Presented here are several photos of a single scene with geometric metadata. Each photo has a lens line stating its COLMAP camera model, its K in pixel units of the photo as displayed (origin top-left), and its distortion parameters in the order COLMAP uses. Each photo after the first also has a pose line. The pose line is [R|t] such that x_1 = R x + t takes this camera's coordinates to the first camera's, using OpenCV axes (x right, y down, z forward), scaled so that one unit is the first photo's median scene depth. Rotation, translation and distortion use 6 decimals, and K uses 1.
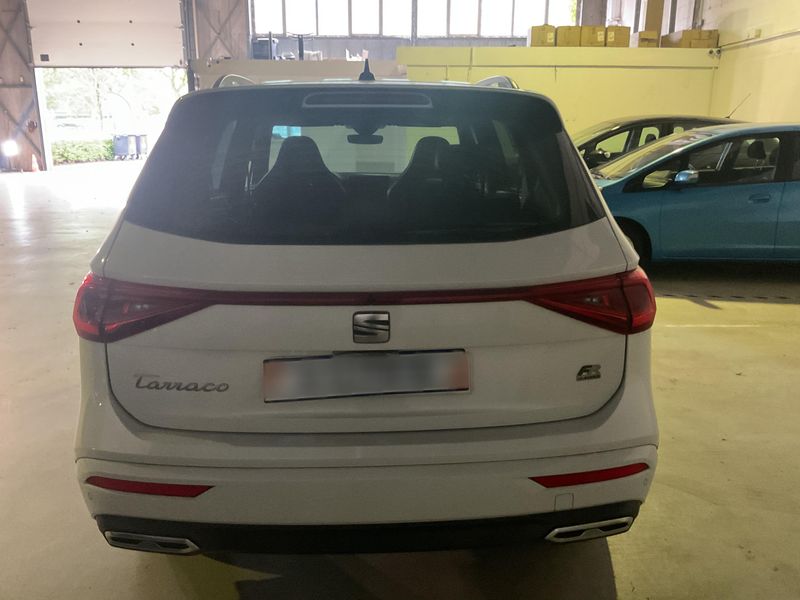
lens RADIAL K [[661.1, 0, 400.0], [0, 661.1, 300.0], [0, 0, 1]] dist [0.055521, -0.099708]
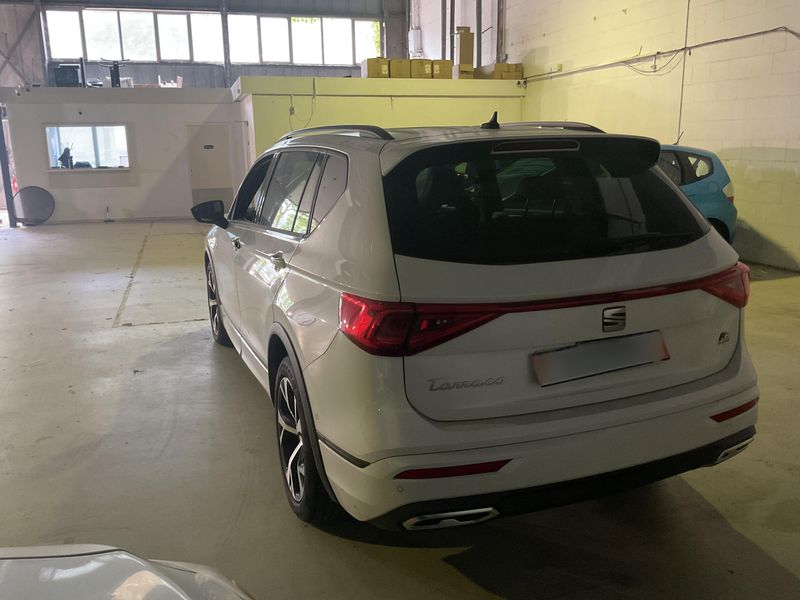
lens RADIAL K [[661.1, 0, 400.0], [0, 661.1, 300.0], [0, 0, 1]] dist [0.055521, -0.099708]
pose [[0.948162, -0.094369, 0.303452, -0.113441], [0.103721, 0.994496, -0.014812, -0.002879], [-0.300384, 0.045518, 0.952732, -0.019002]]
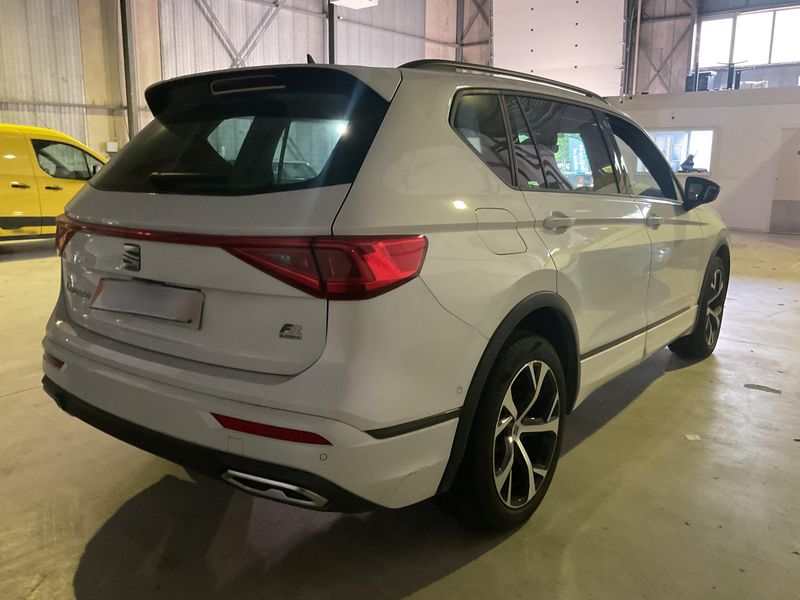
lens RADIAL K [[661.1, 0, 400.0], [0, 661.1, 300.0], [0, 0, 1]] dist [0.055521, -0.099708]
pose [[0.770592, 0.127040, -0.624539, 0.151810], [-0.166257, 0.986072, -0.004556, 0.005645], [0.615262, 0.107344, 0.780980, 0.045397]]
